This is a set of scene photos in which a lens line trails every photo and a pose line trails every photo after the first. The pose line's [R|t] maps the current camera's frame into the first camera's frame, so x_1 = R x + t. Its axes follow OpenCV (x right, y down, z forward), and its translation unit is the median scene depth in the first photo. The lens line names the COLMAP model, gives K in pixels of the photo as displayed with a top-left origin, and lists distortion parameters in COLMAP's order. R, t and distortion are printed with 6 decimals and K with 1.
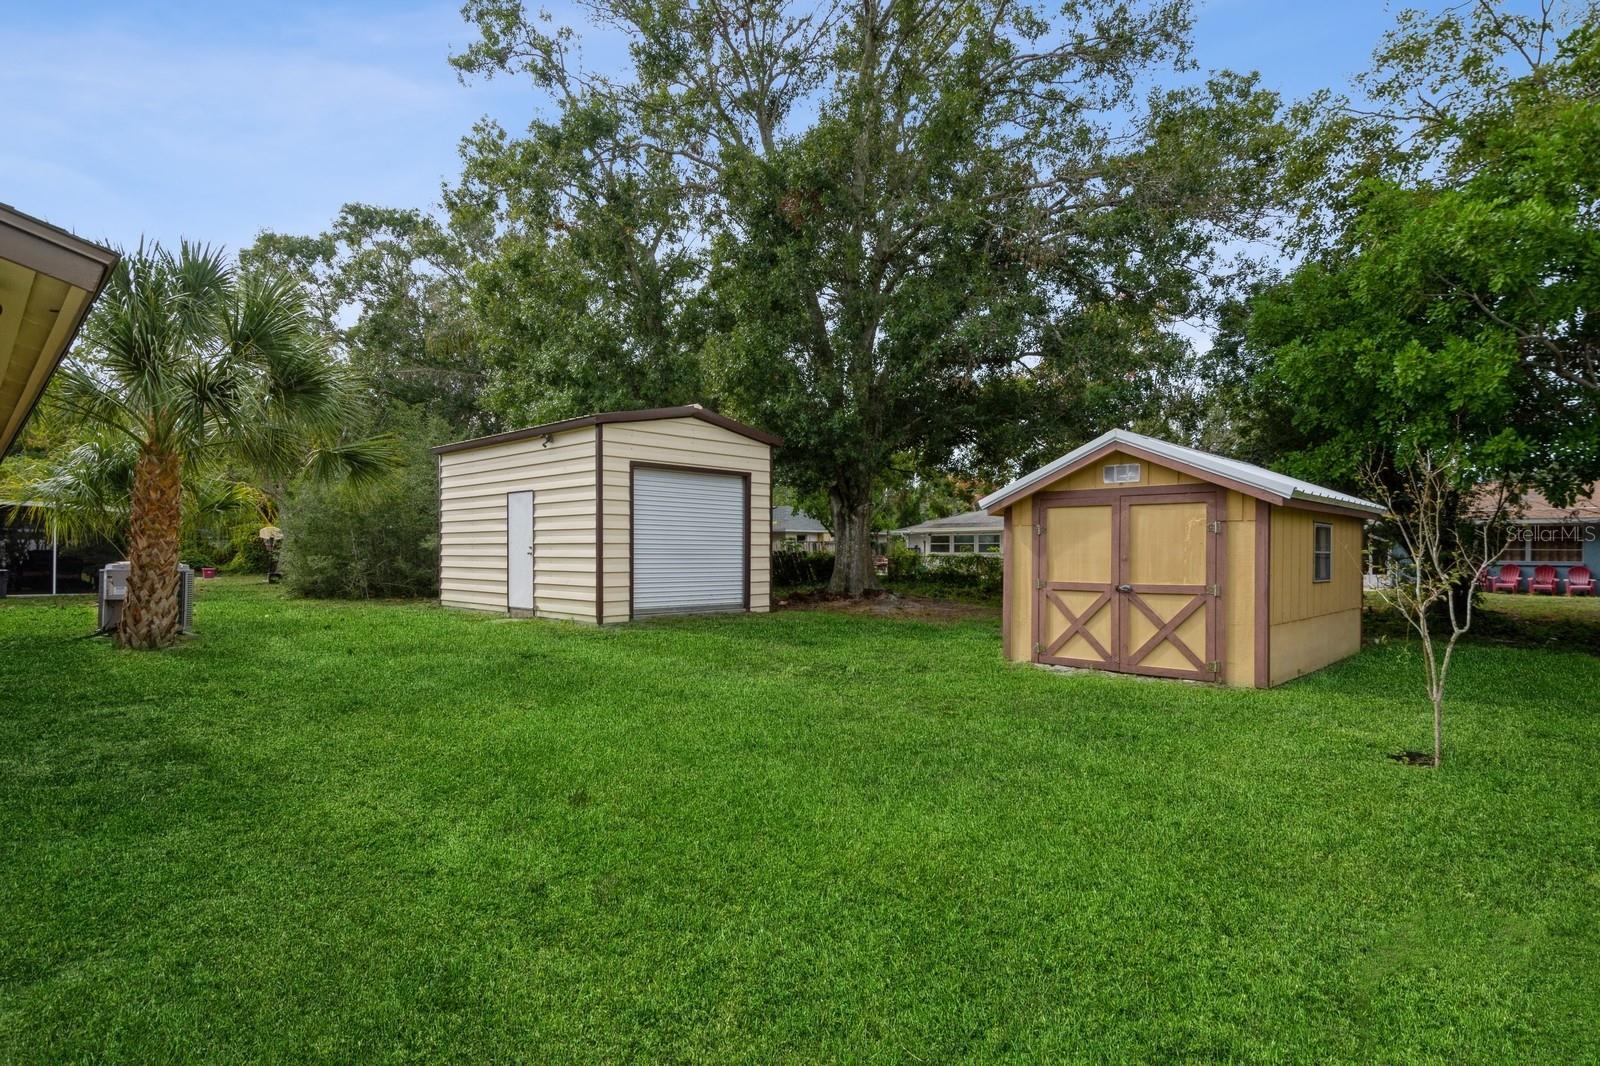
lens RADIAL K [[866.0, 0, 779.4], [0, 866.0, 550.5], [0, 0, 1]] dist [0.027262, 0.002087]
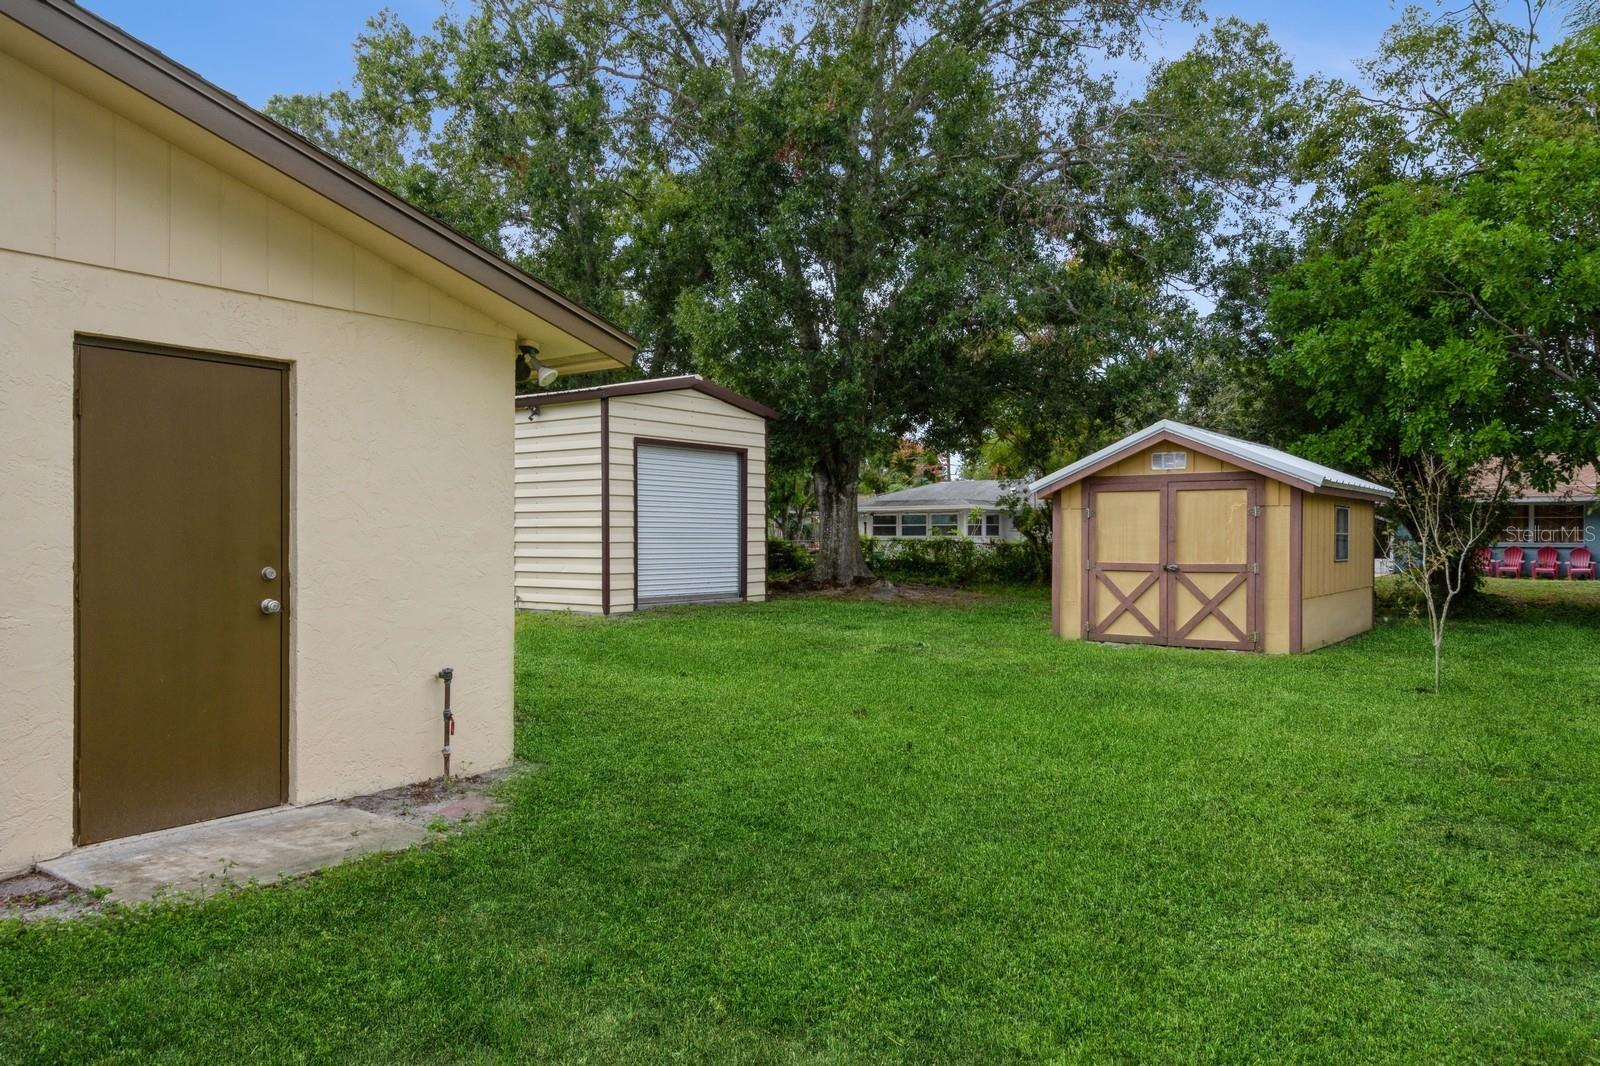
lens RADIAL K [[1108.9, 0, 800.3], [0, 1108.9, 537.5], [0, 0, 1]] dist [0.044746, 0.003590]
pose [[0.992380, -0.003681, 0.123156, -0.144690], [0.003316, 0.999989, 0.003167, 0.000330], [-0.123167, -0.002735, 0.992382, -0.197646]]
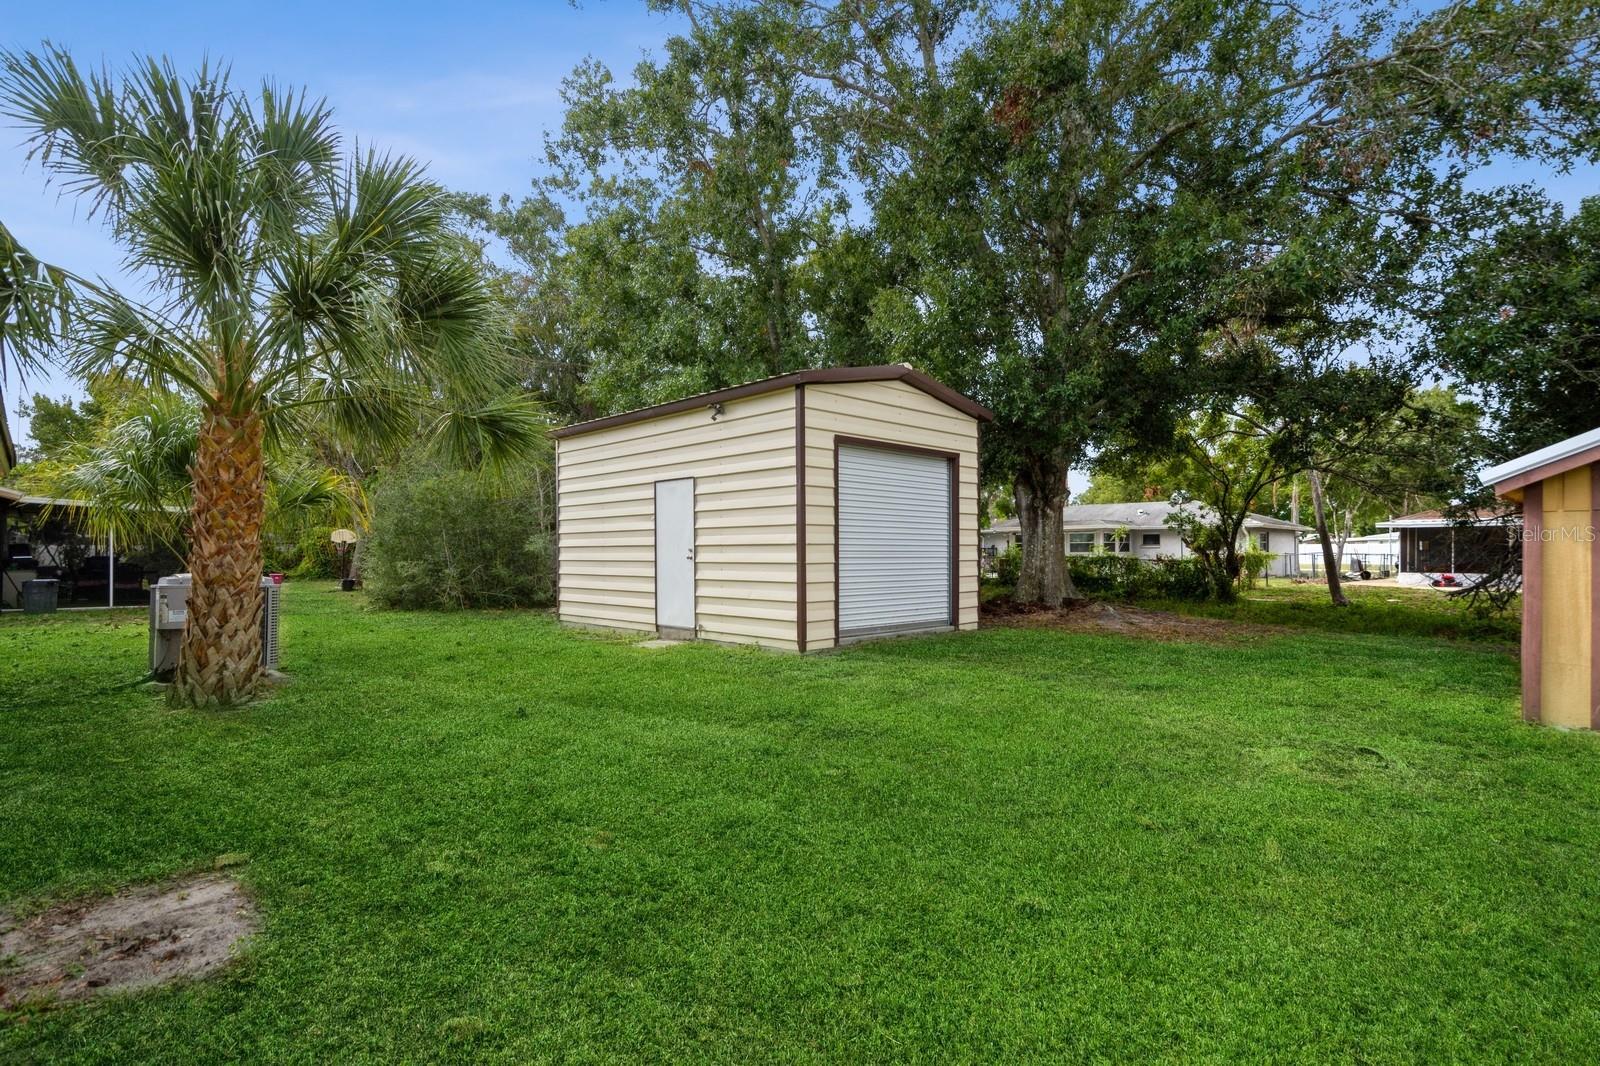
lens RADIAL K [[866.0, 0, 807.5], [0, 866.0, 550.9], [0, 0, 1]] dist [0.027262, 0.002087]
pose [[0.999603, -0.006089, -0.027513, -0.178210], [0.006068, 0.999981, -0.000848, -0.001574], [0.027518, 0.000681, 0.999621, 0.244676]]
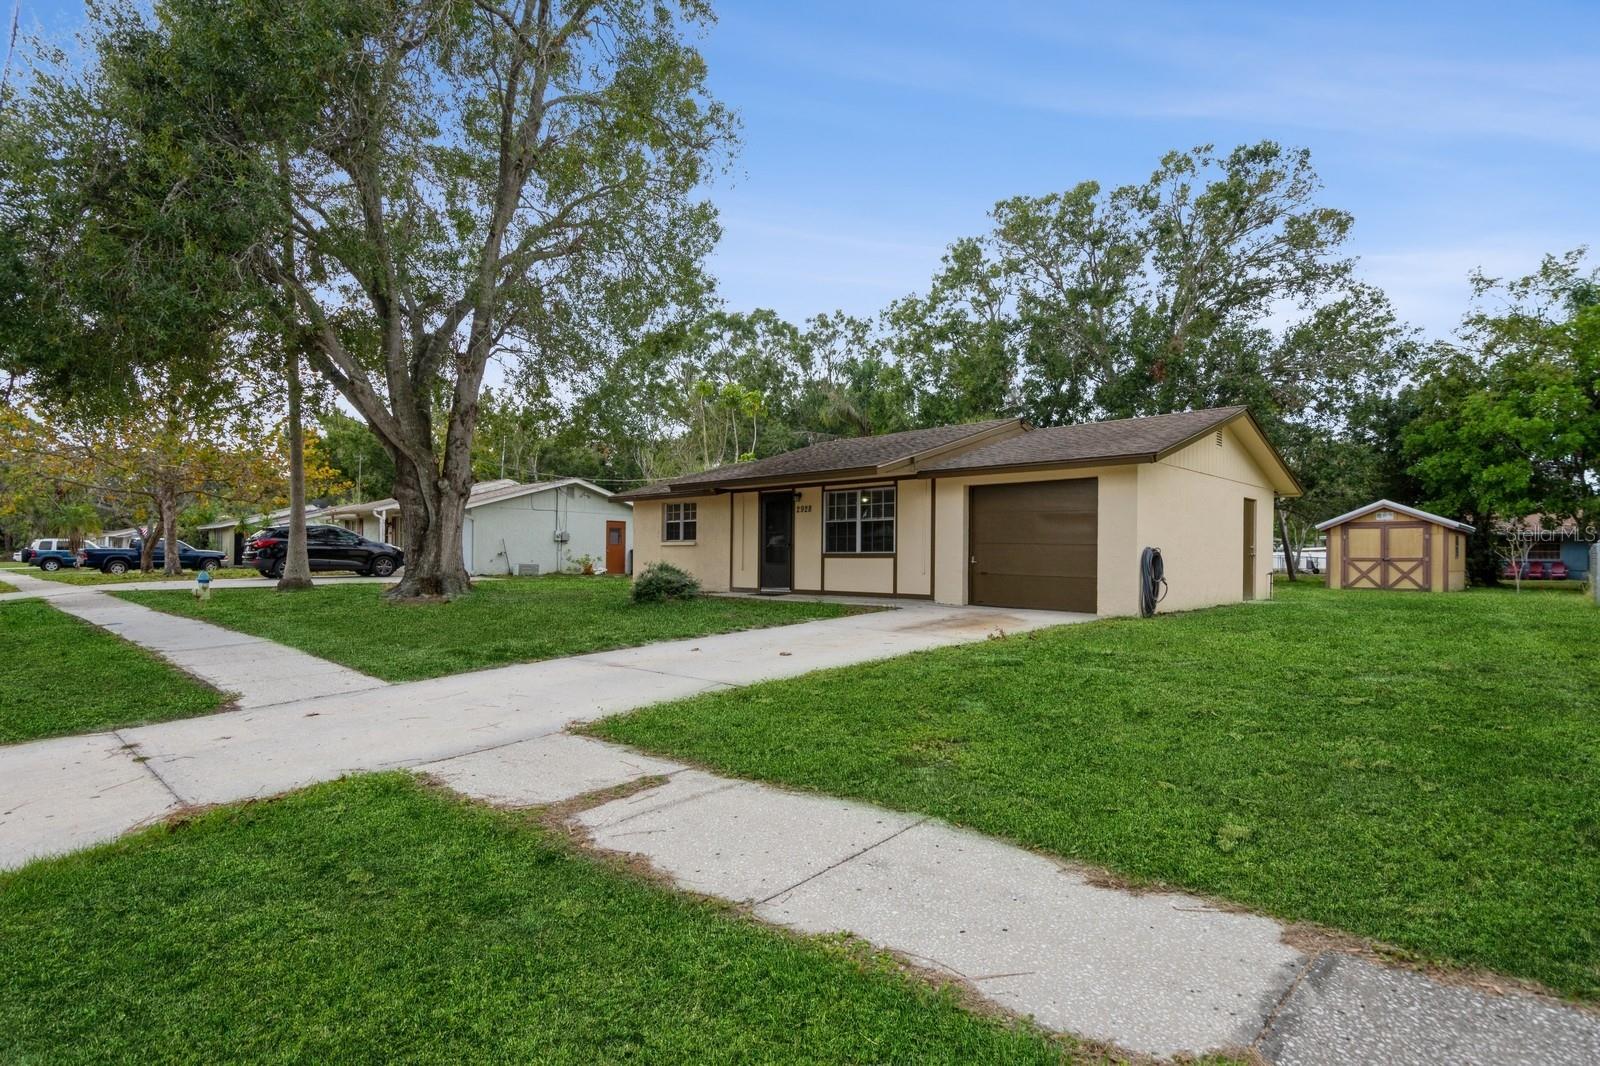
lens RADIAL K [[866.0, 0, 800.0], [0, 866.0, 553.8], [0, 0, 1]] dist [0.027262, 0.002087]
pose [[0.999754, -0.000817, 0.022151, -0.924069], [0.000968, 0.999977, -0.006775, 0.027539], [-0.022145, 0.006795, 0.999732, -1.044416]]
